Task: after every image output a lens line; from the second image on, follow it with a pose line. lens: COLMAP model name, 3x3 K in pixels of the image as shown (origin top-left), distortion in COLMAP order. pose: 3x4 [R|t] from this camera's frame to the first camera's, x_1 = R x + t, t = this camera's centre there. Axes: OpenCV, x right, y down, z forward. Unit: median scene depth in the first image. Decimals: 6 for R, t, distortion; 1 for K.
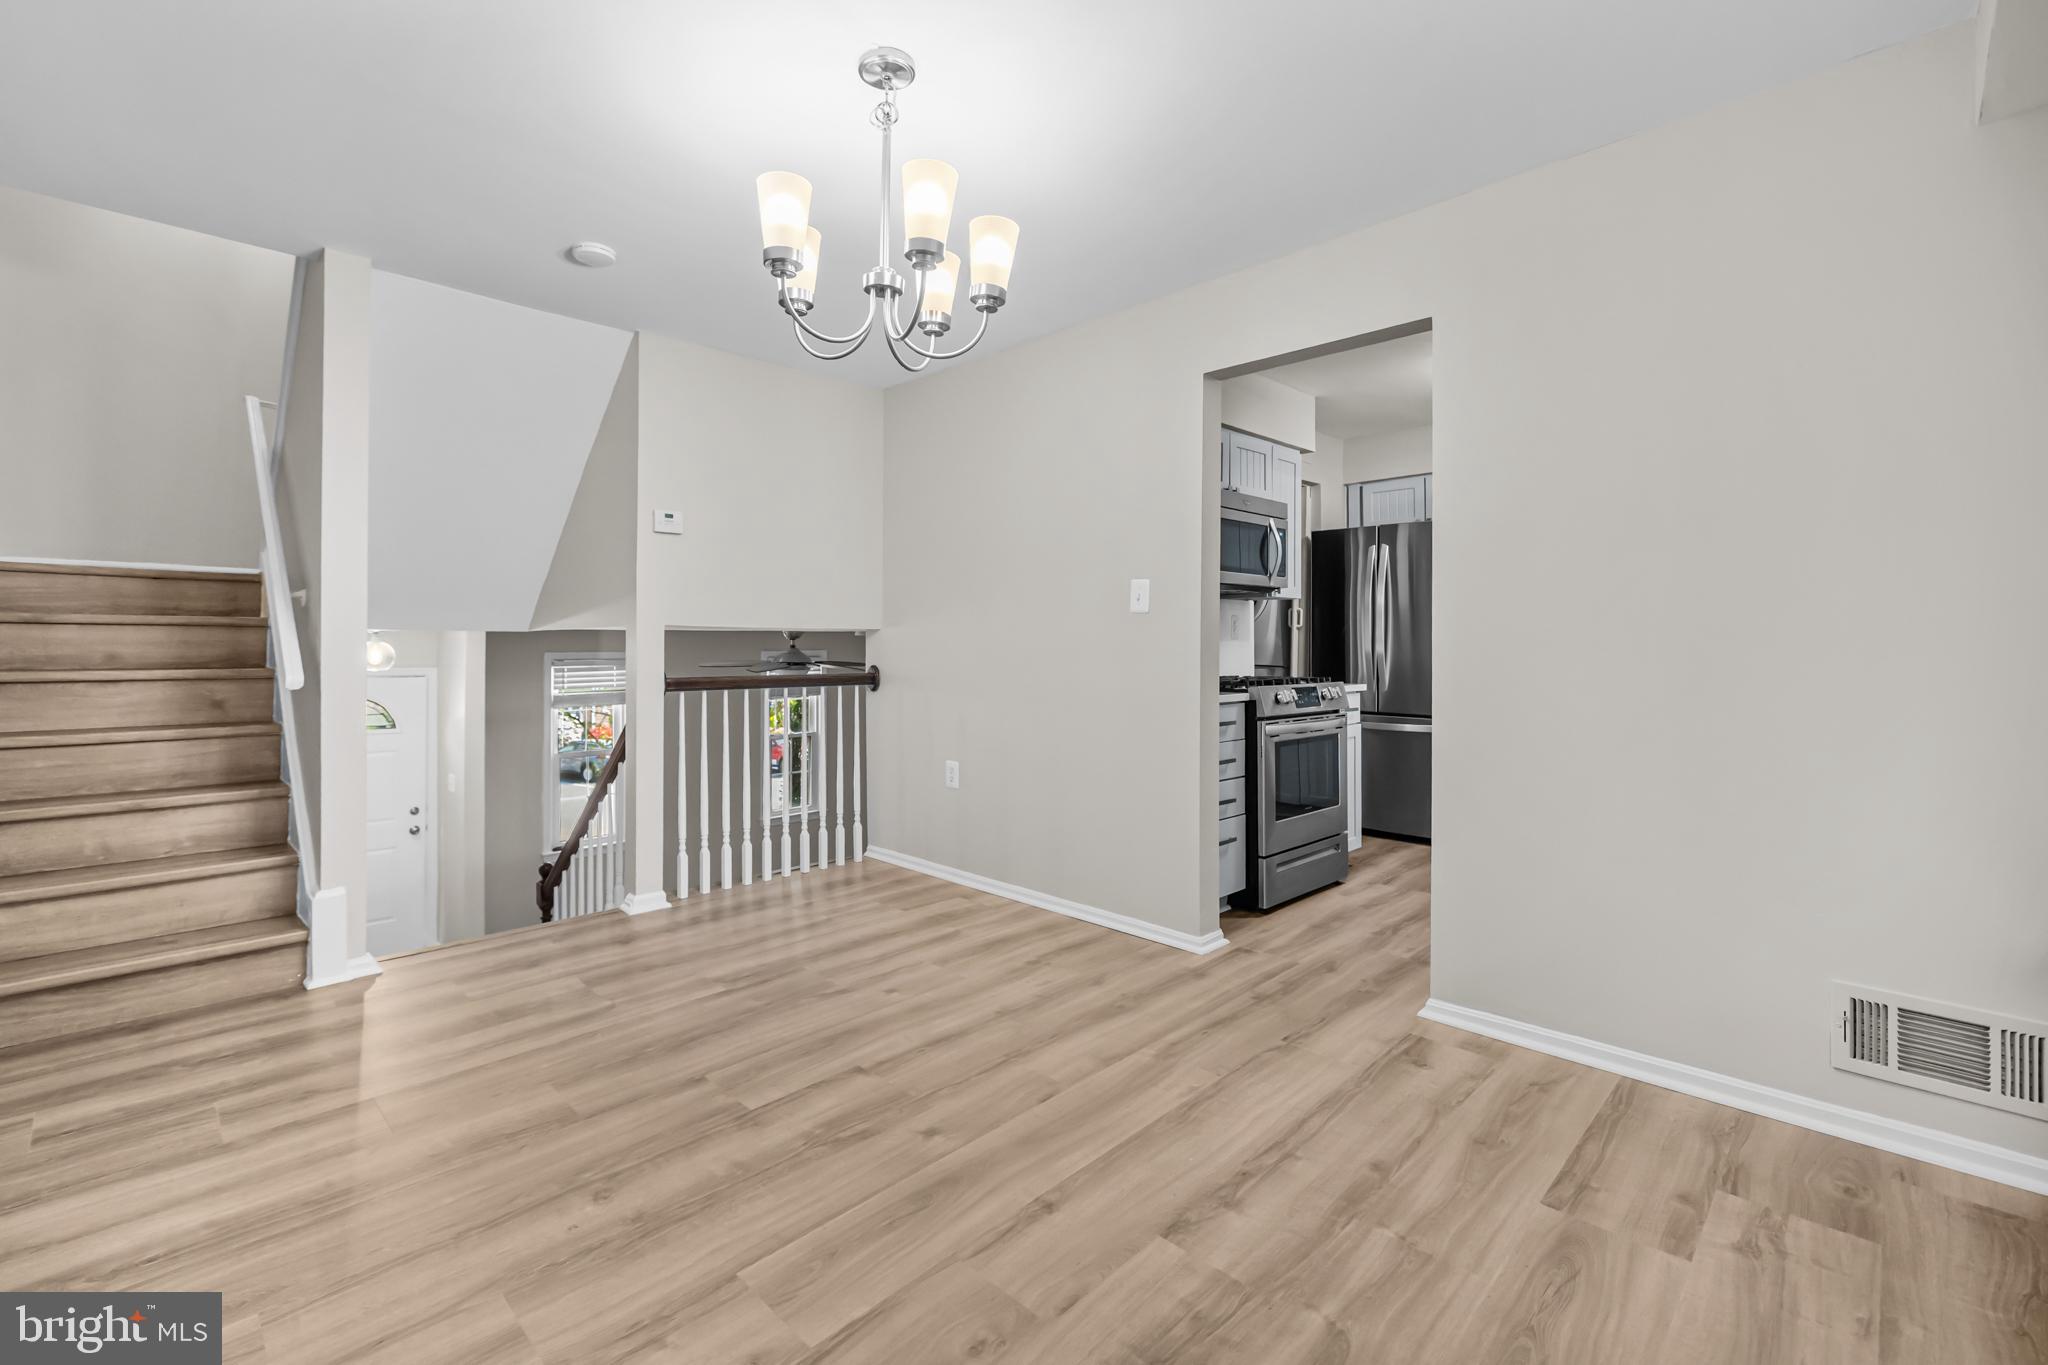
lens RADIAL K [[889.2, 0, 1001.7], [0, 889.2, 640.1], [0, 0, 1]] dist [0.002120, -0.000391]
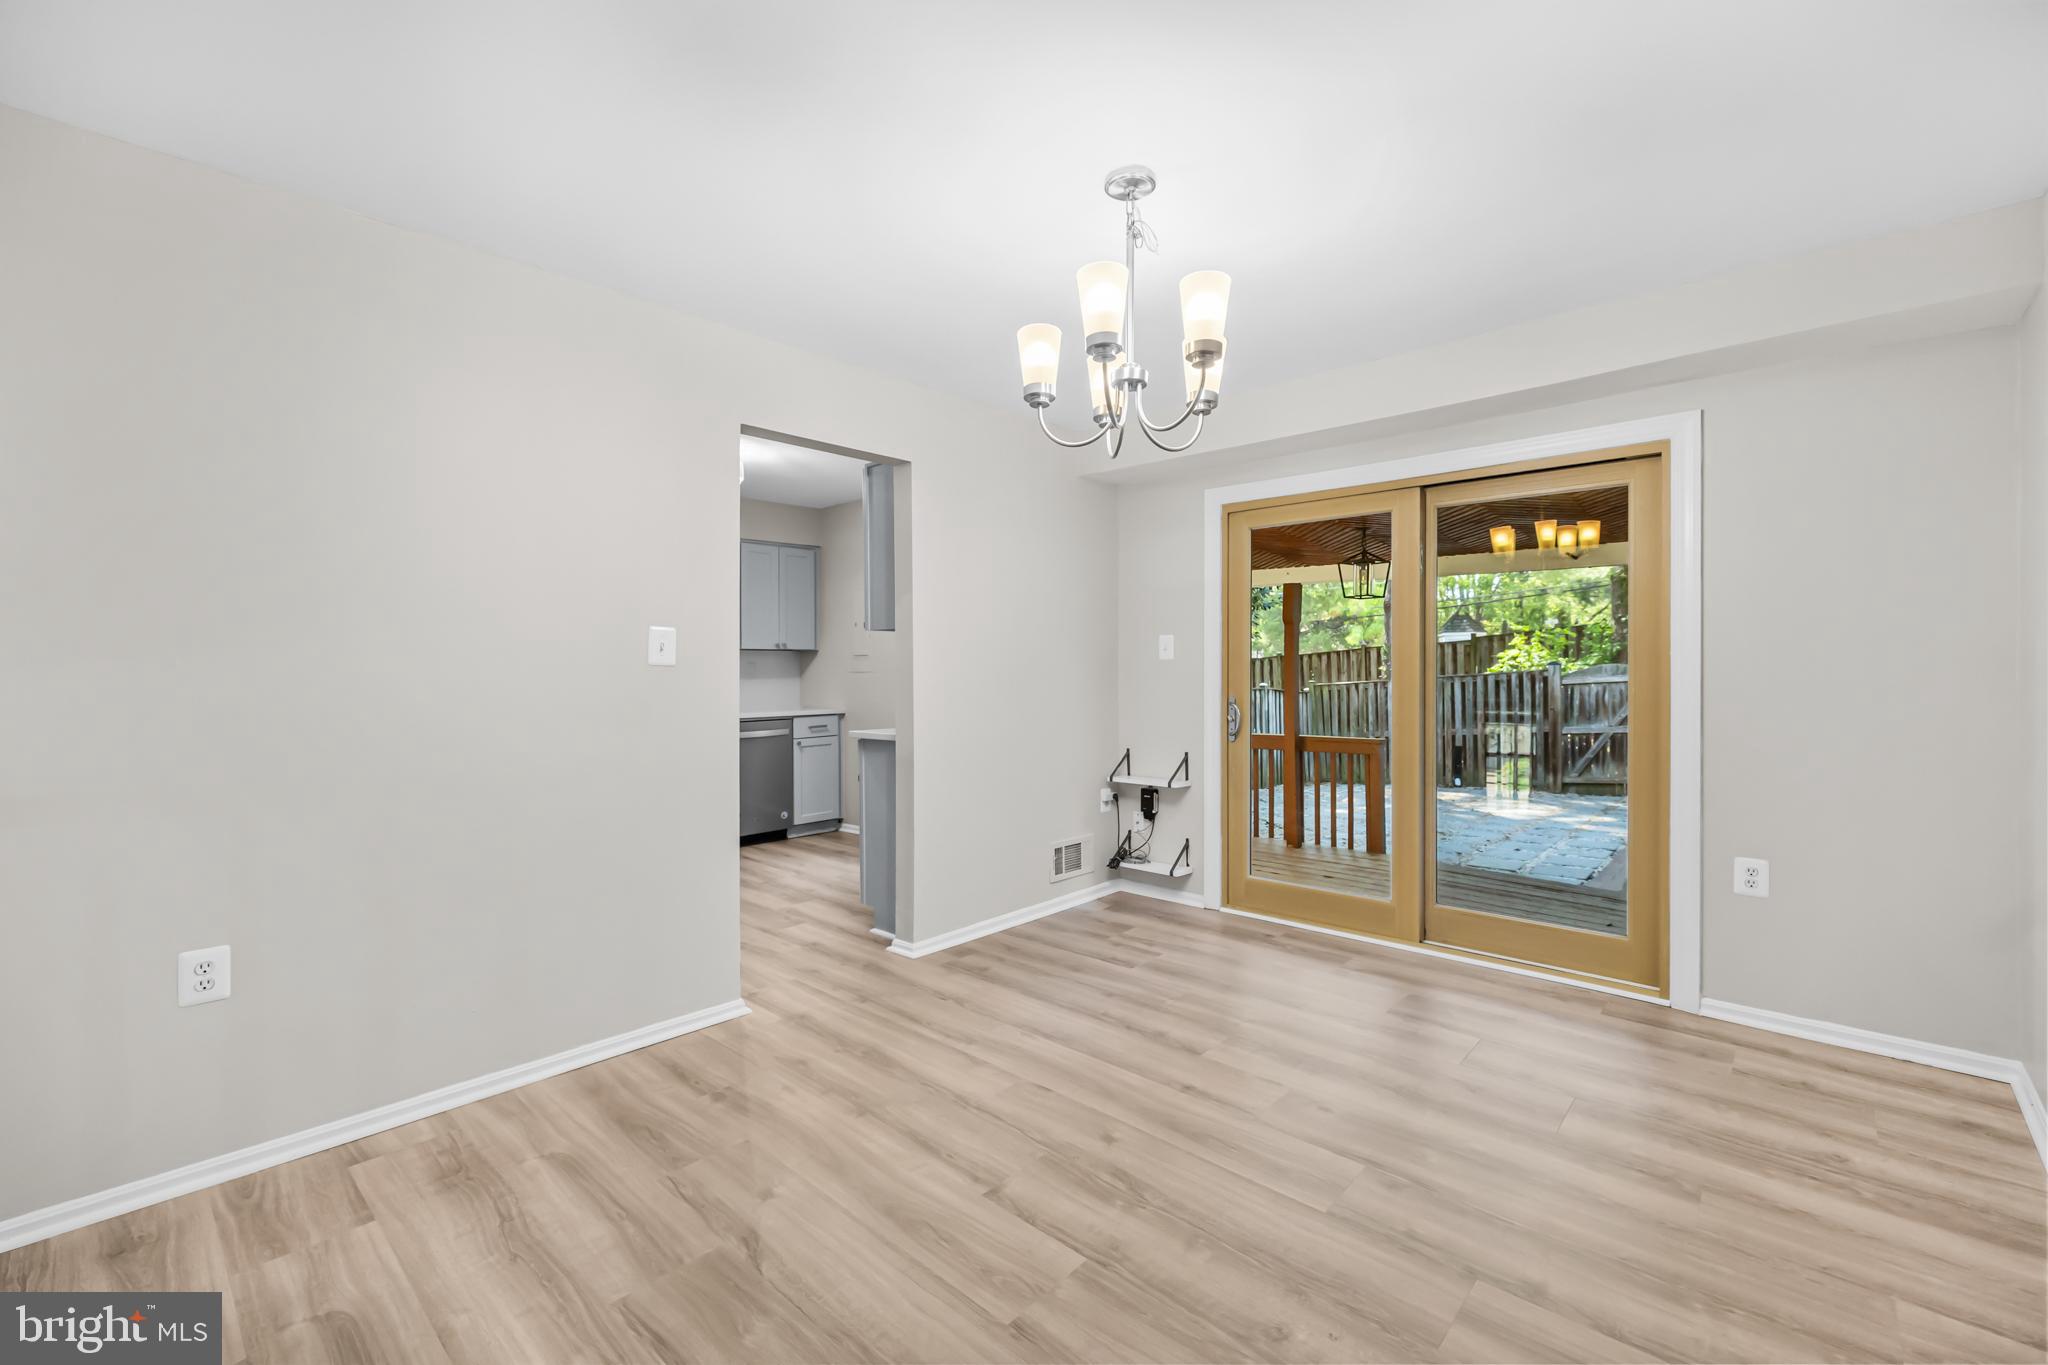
lens RADIAL K [[855.8, 0, 1024.0], [0, 855.8, 682.5], [0, 0, 1]] dist [0.008037, -0.000053]
pose [[-0.044569, -0.013828, 0.998911, -0.991147], [0.000047, 0.999904, 0.013844, -0.036954], [-0.999006, 0.000664, -0.044564, 0.988180]]
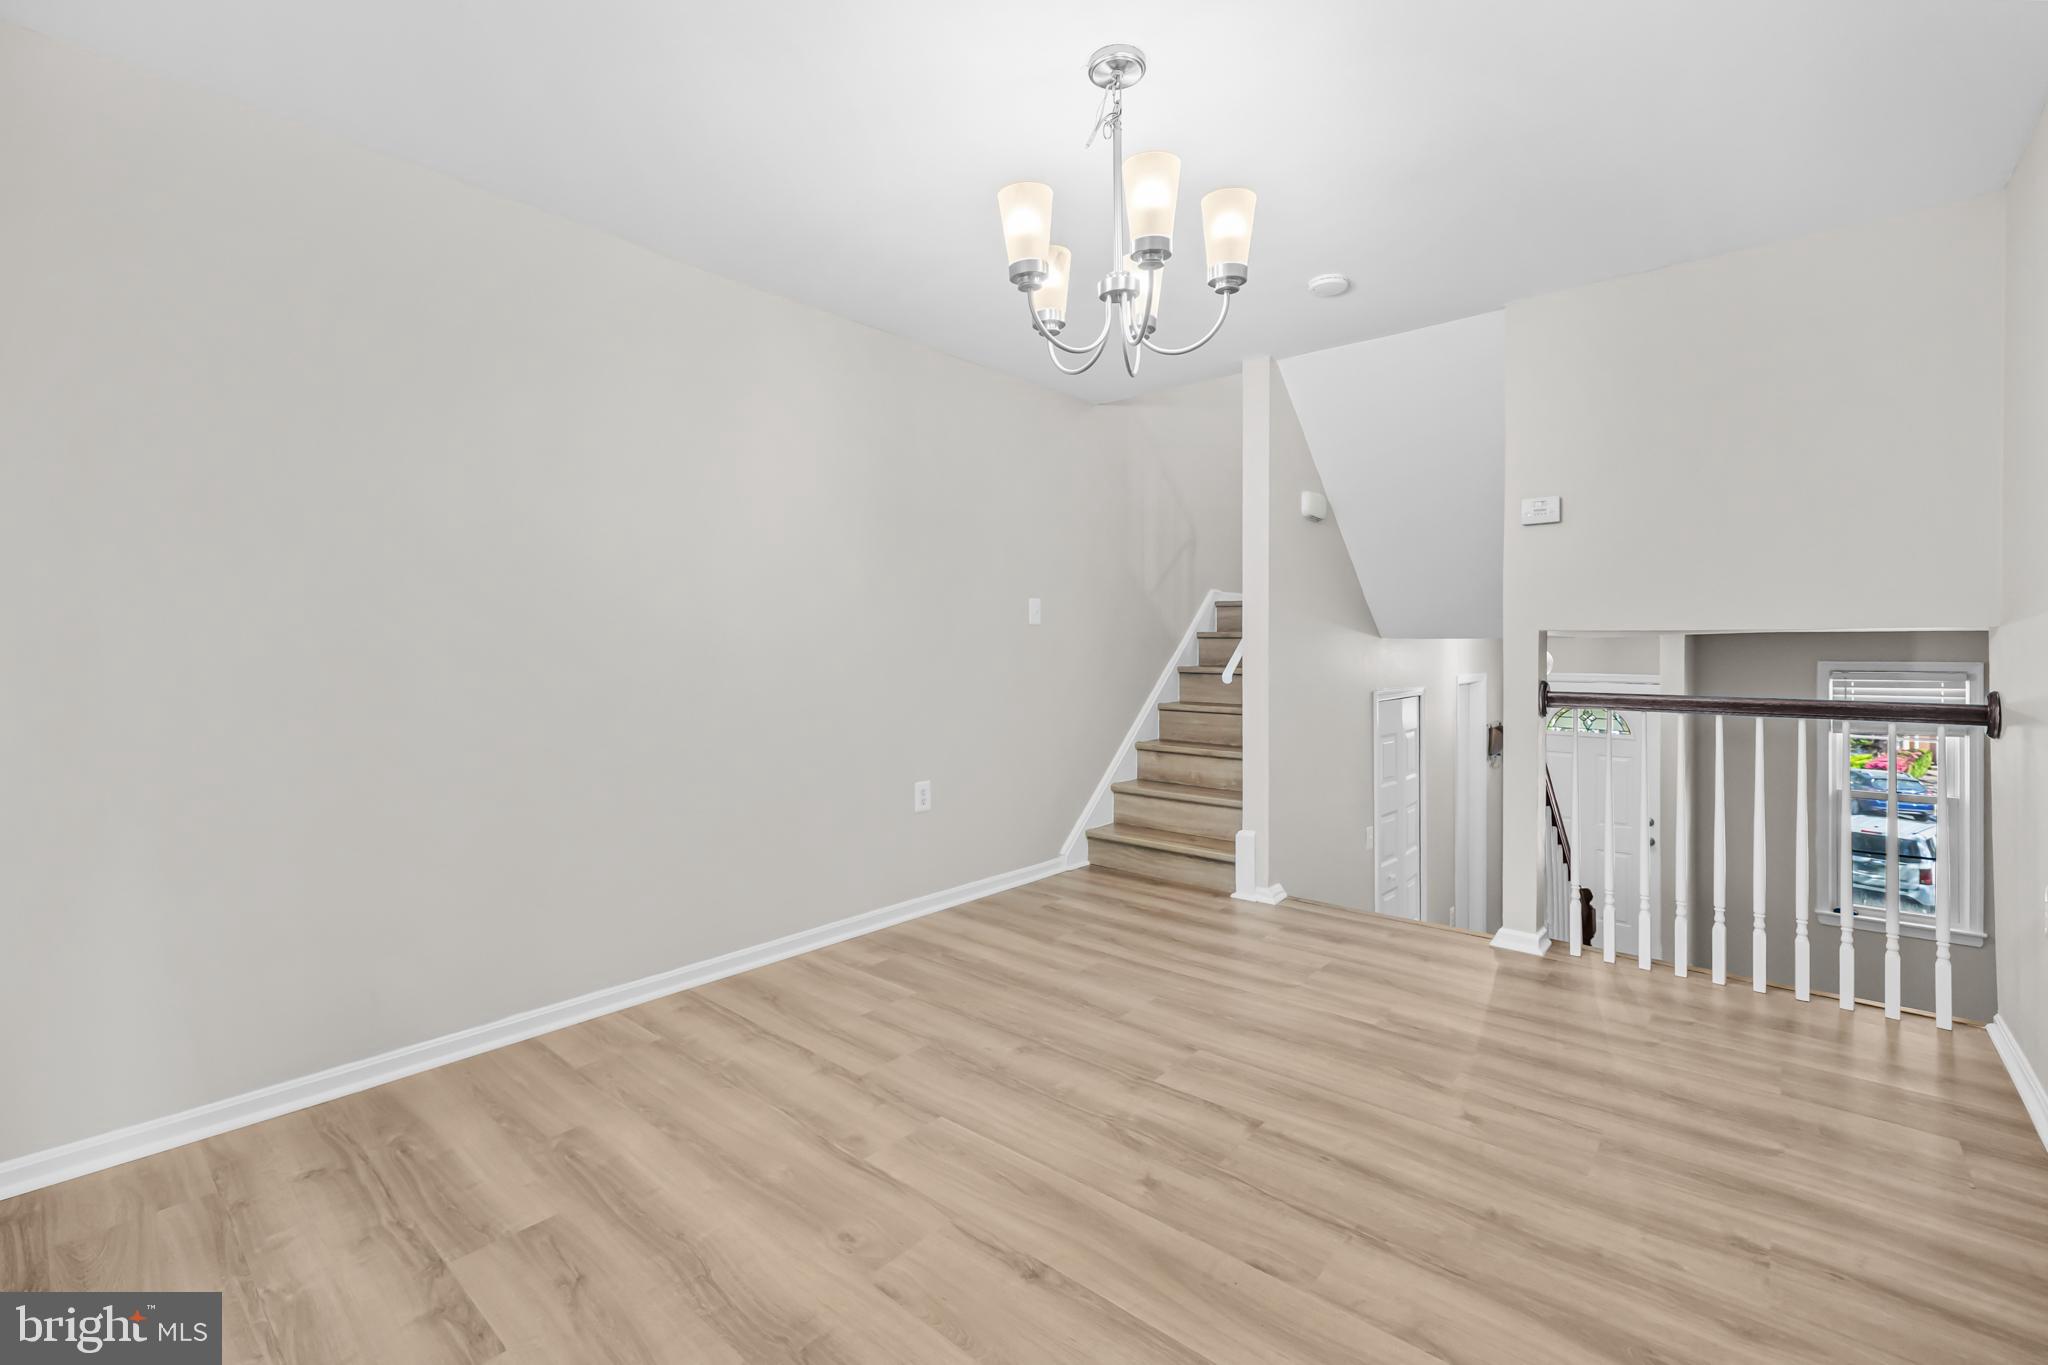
lens RADIAL K [[879.5, 0, 1020.9], [0, 879.5, 663.2], [0, 0, 1]] dist [0.003424, -0.000323]
pose [[0.073778, 0.017260, -0.997125, 0.695906], [0.004327, 0.999835, 0.017627, -0.003257], [0.997265, -0.005615, 0.073691, 0.684953]]
